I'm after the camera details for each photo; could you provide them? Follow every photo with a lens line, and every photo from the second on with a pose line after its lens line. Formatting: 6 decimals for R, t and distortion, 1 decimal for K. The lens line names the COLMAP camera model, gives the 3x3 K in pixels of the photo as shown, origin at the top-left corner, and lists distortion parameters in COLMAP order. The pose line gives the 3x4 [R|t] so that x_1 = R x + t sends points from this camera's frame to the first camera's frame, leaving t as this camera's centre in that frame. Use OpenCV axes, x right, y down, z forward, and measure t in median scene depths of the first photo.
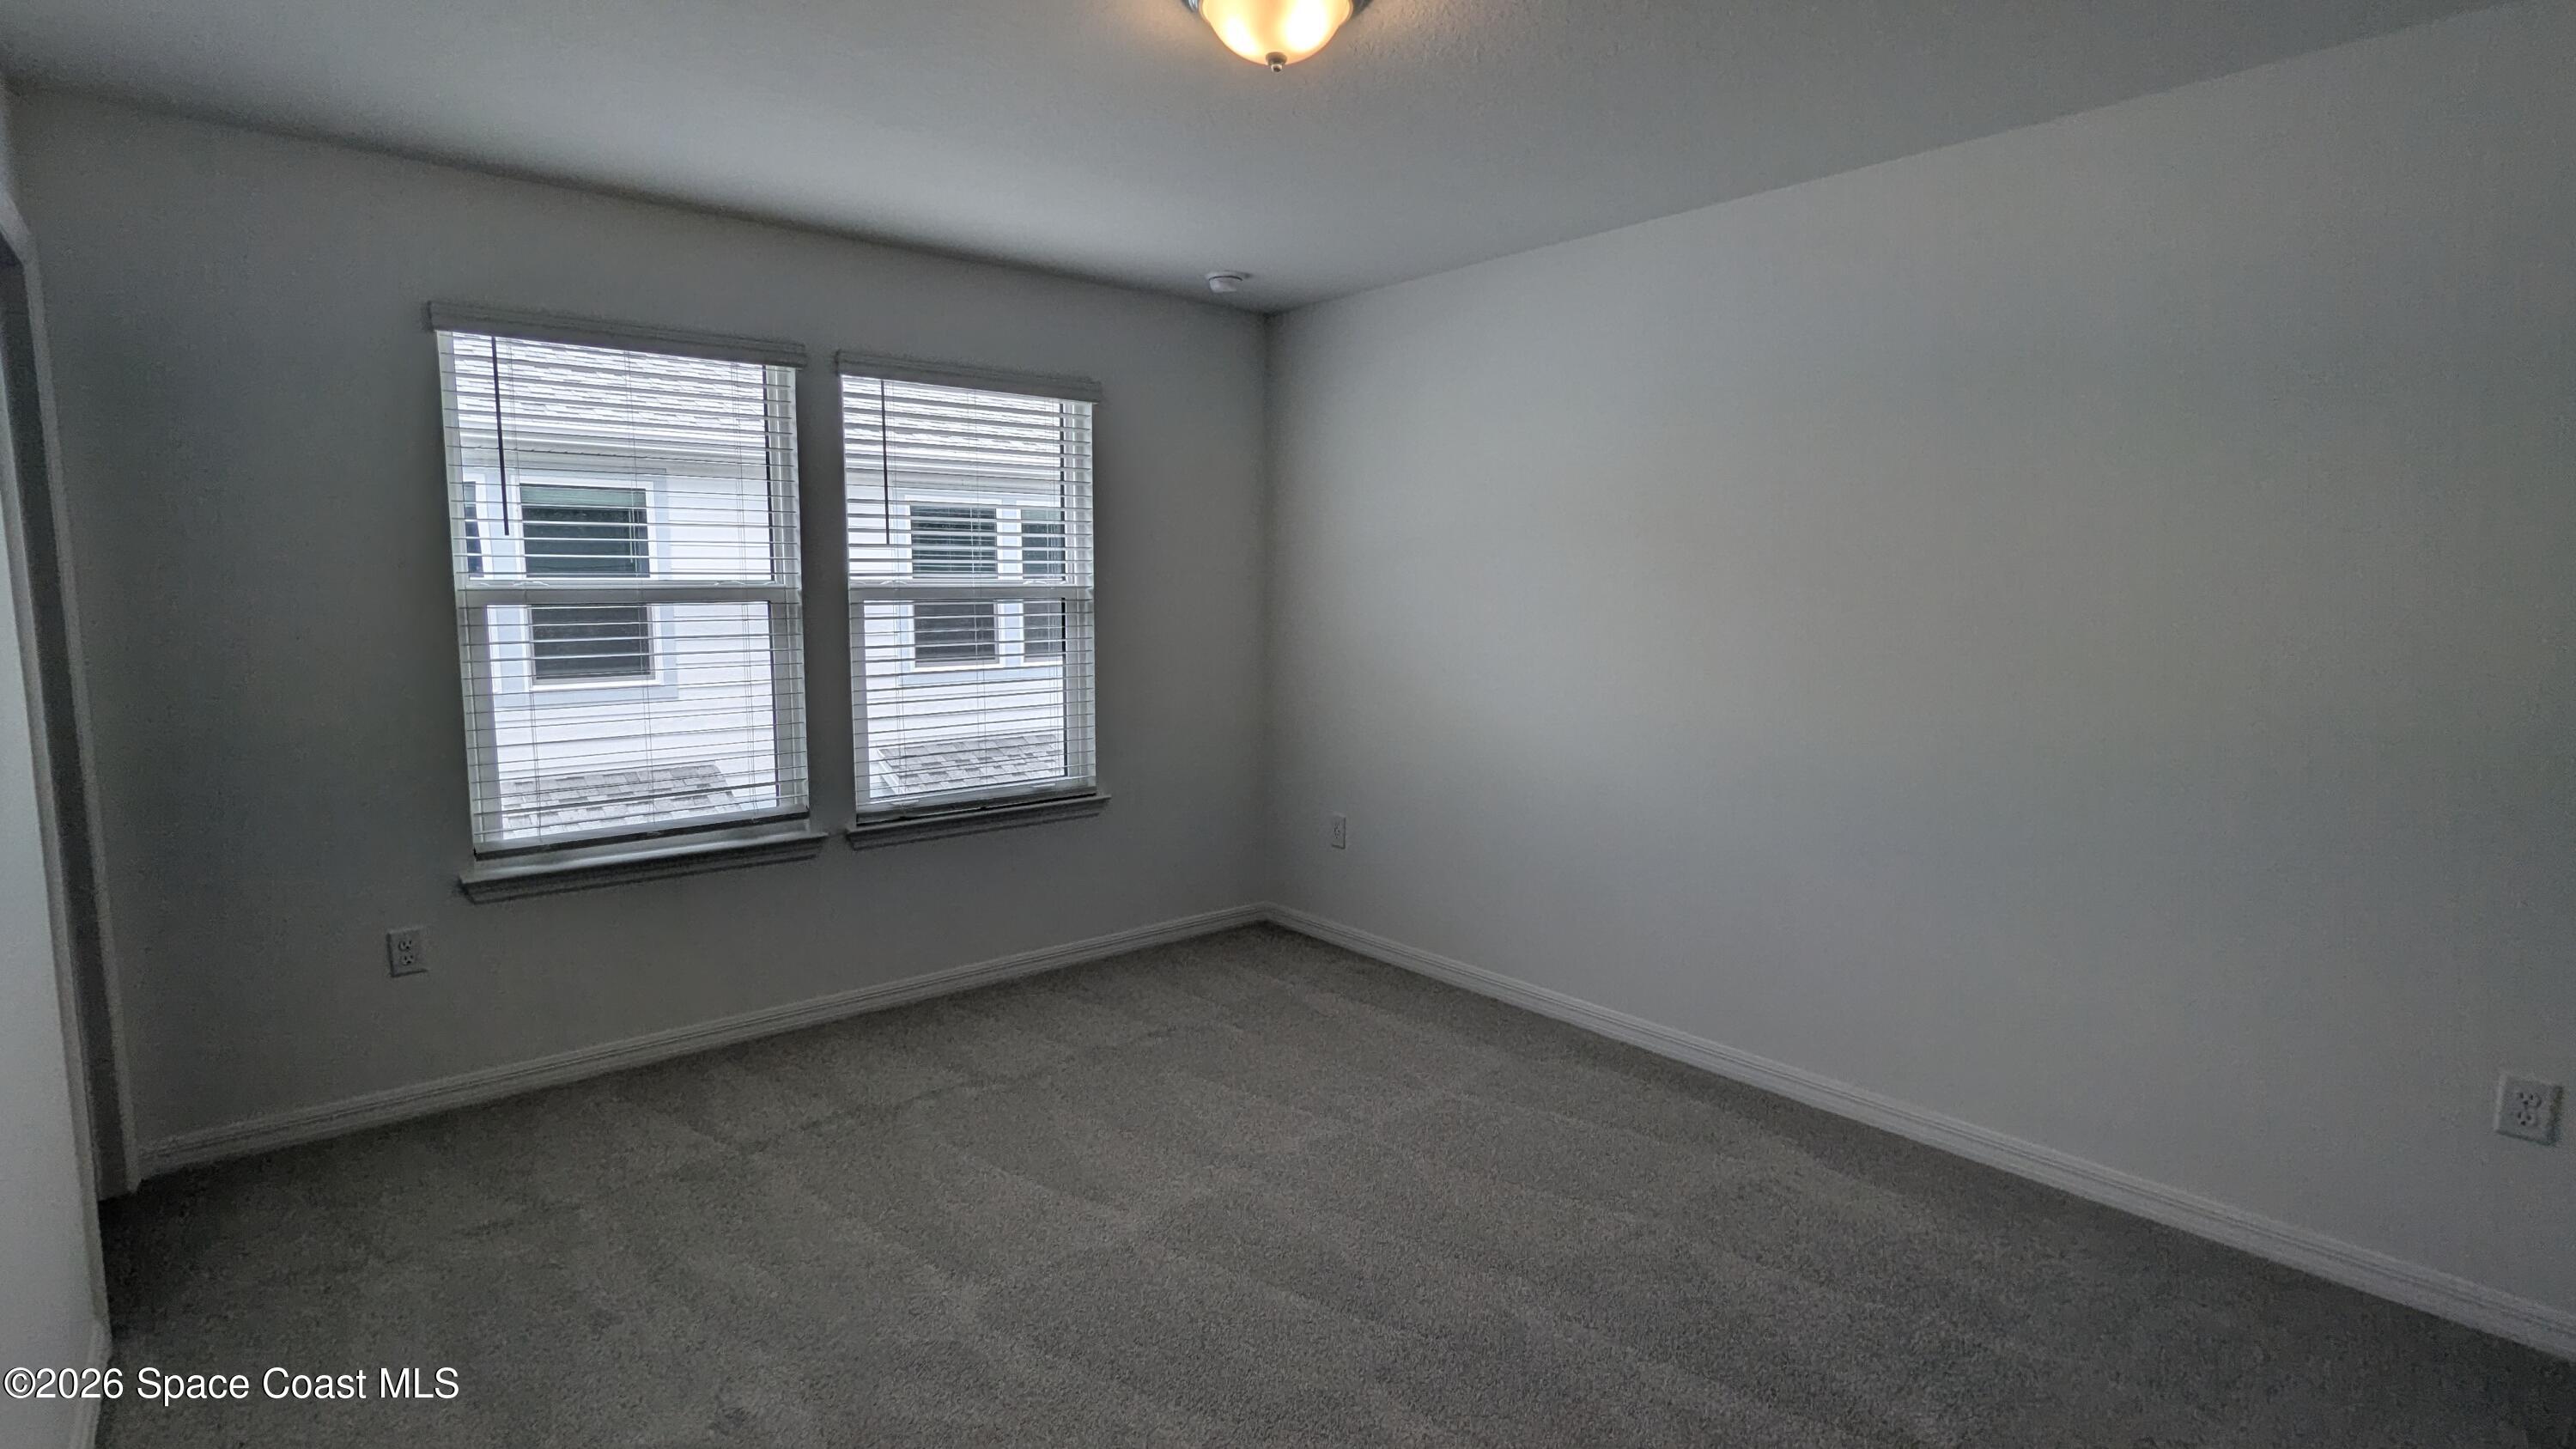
lens RADIAL K [[1213.2, 0, 1305.0], [0, 1213.2, 723.4], [0, 0, 1]] dist [-0.002547, 0.000258]
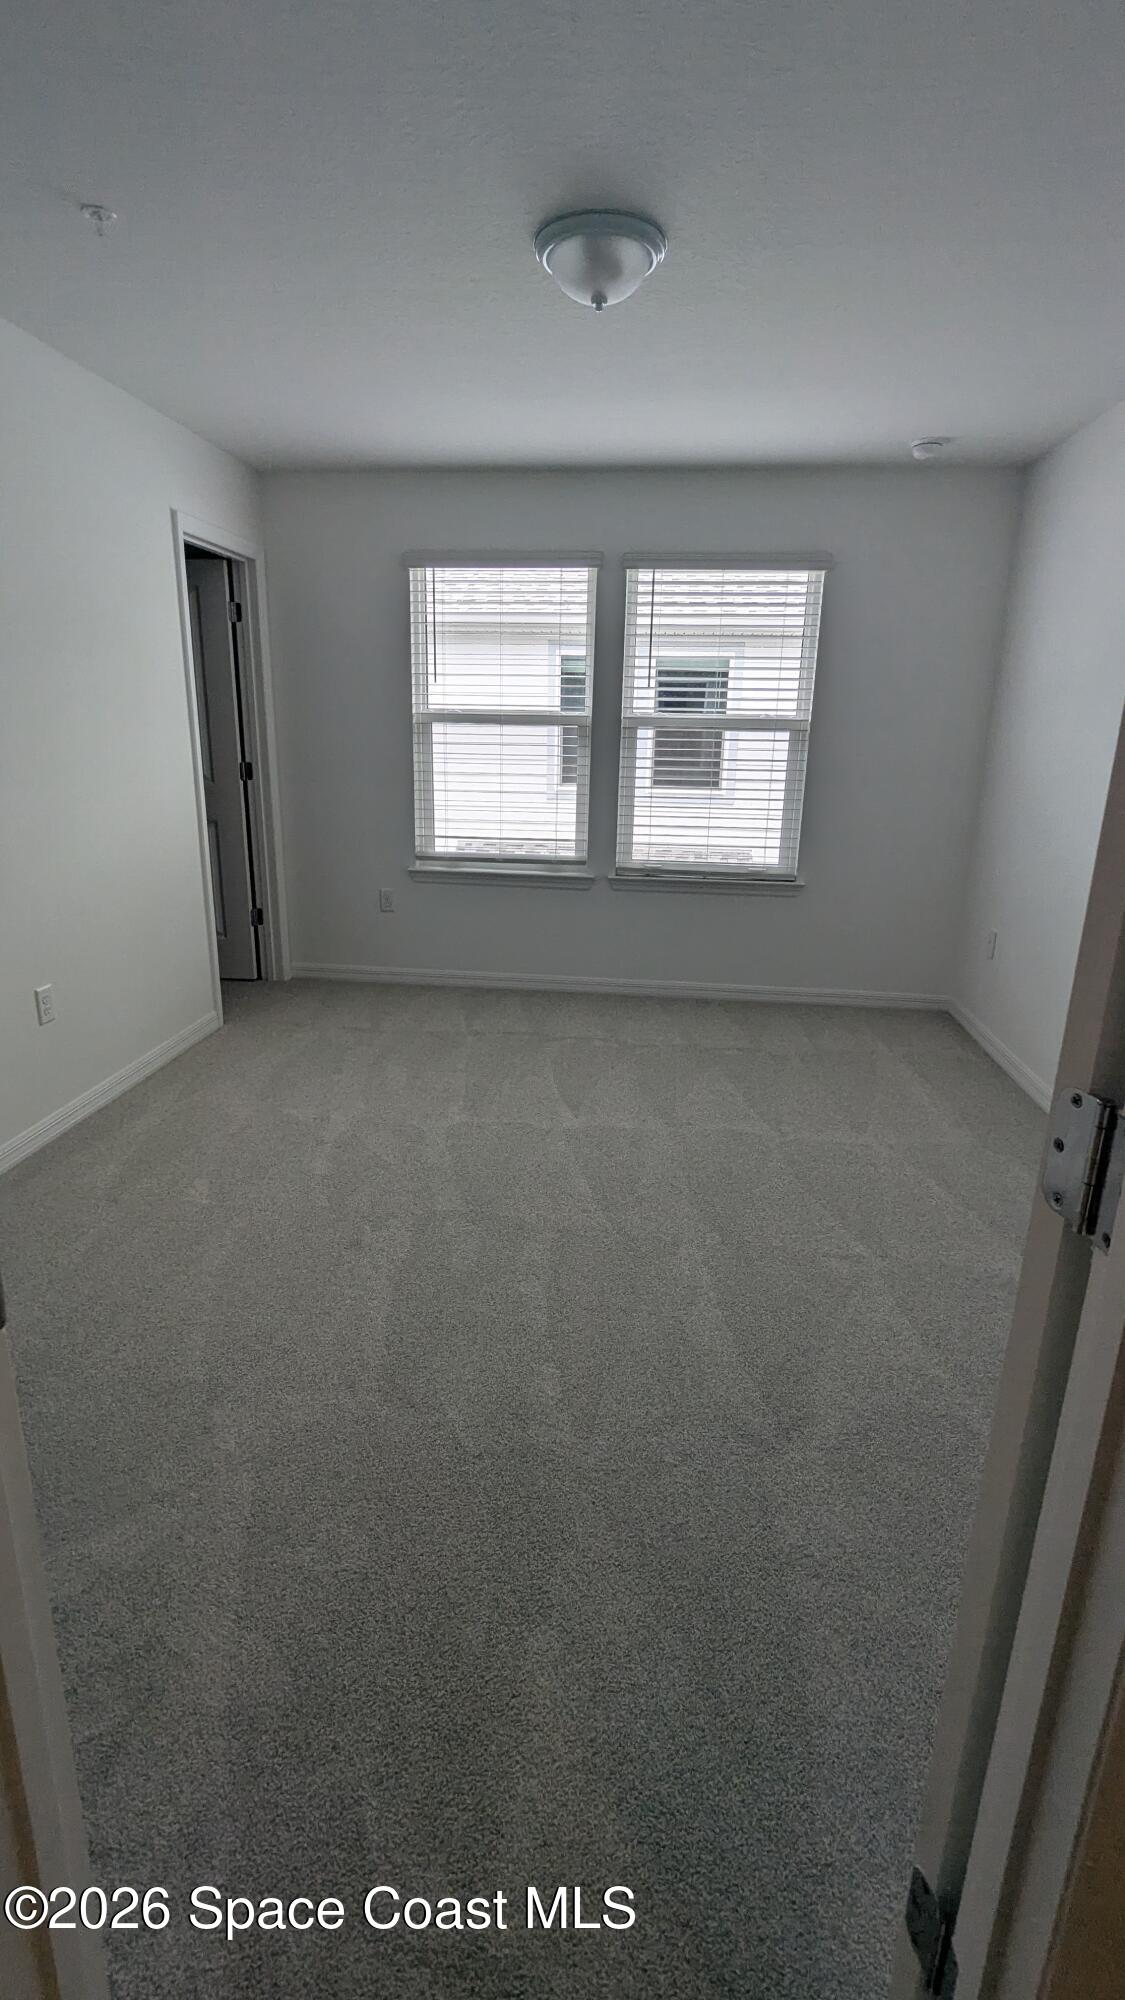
lens RADIAL K [[941.8, 0, 562.5], [0, 941.8, 1000.0], [0, 0, 1]] dist [-0.002547, 0.000258]
pose [[0.684407, 0.218641, -0.695545, 0.469088], [-0.104516, 0.973546, 0.203187, 0.002087], [0.721570, -0.066367, 0.689153, 0.103847]]
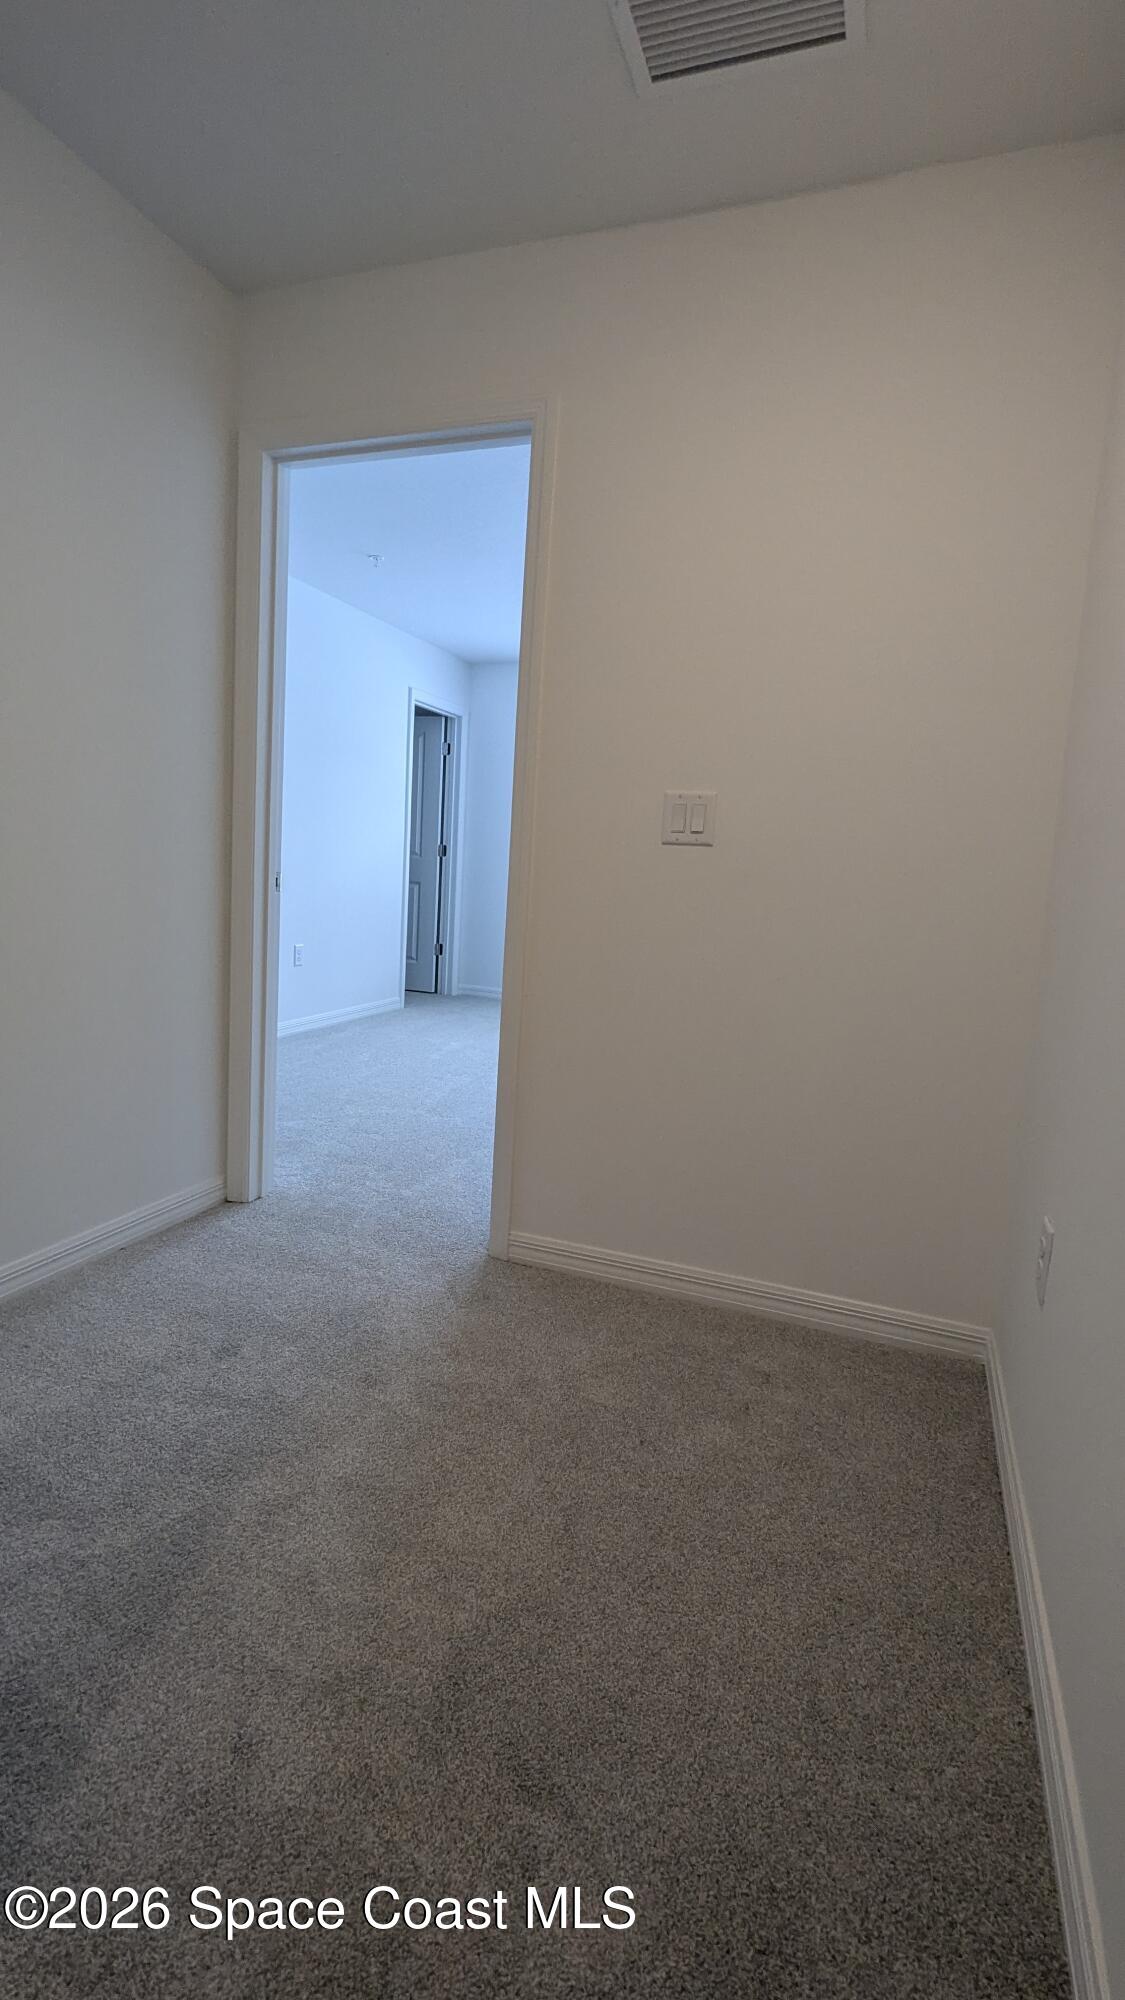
lens RADIAL K [[941.8, 0, 562.5], [0, 941.8, 1000.0], [0, 0, 1]] dist [-0.002547, 0.000258]
pose [[0.484782, 0.145571, -0.862436, 1.030587], [-0.158007, 0.984405, 0.077341, 0.116551], [0.860245, 0.098777, 0.500222, -0.021658]]
